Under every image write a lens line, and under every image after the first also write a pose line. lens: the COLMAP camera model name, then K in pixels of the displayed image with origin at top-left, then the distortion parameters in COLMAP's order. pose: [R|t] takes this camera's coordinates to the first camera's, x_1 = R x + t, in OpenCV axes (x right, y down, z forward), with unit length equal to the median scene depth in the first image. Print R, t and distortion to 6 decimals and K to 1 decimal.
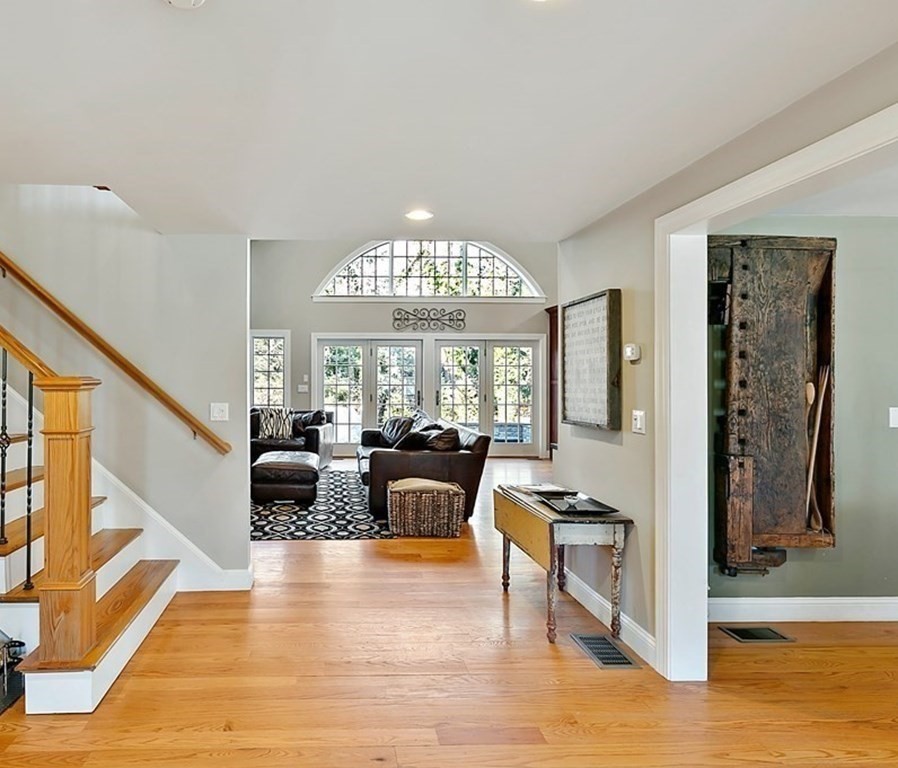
lens RADIAL K [[575.4, 0, 448.6], [0, 575.4, 370.6], [0, 0, 1]] dist [0.003646, -0.000651]
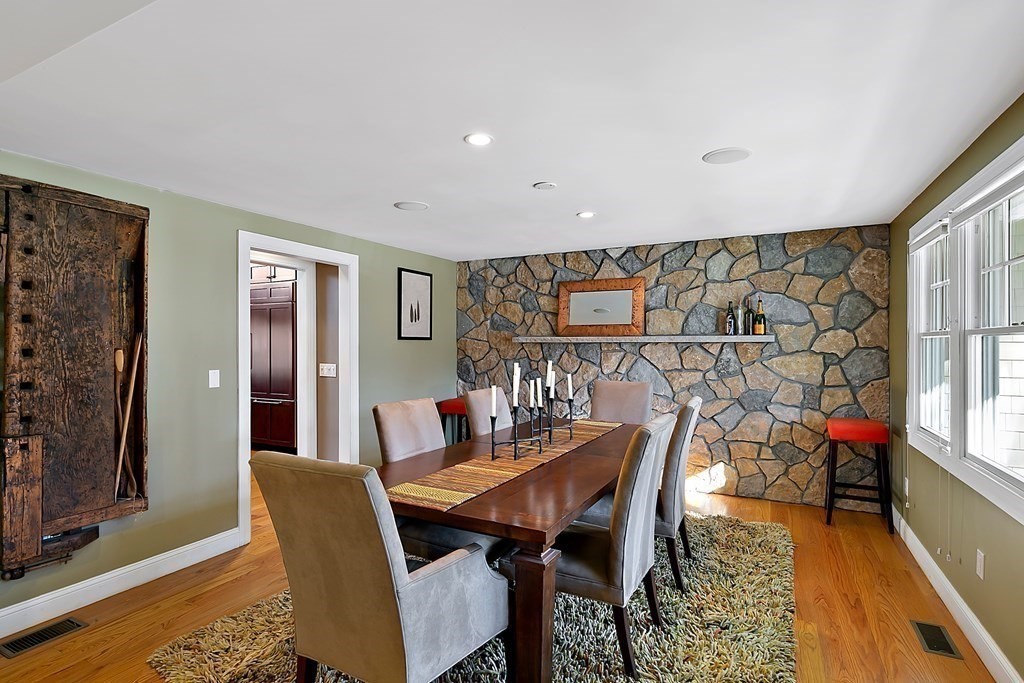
lens RADIAL K [[512.2, 0, 511.1], [0, 512.2, 342.0], [0, 0, 1]] dist [0.002137, 0.000016]
pose [[0.478862, -0.002673, 0.877886, 0.183183], [-0.003582, 0.999981, 0.004999, 0.000886], [-0.877883, -0.005538, 0.478844, -0.003065]]
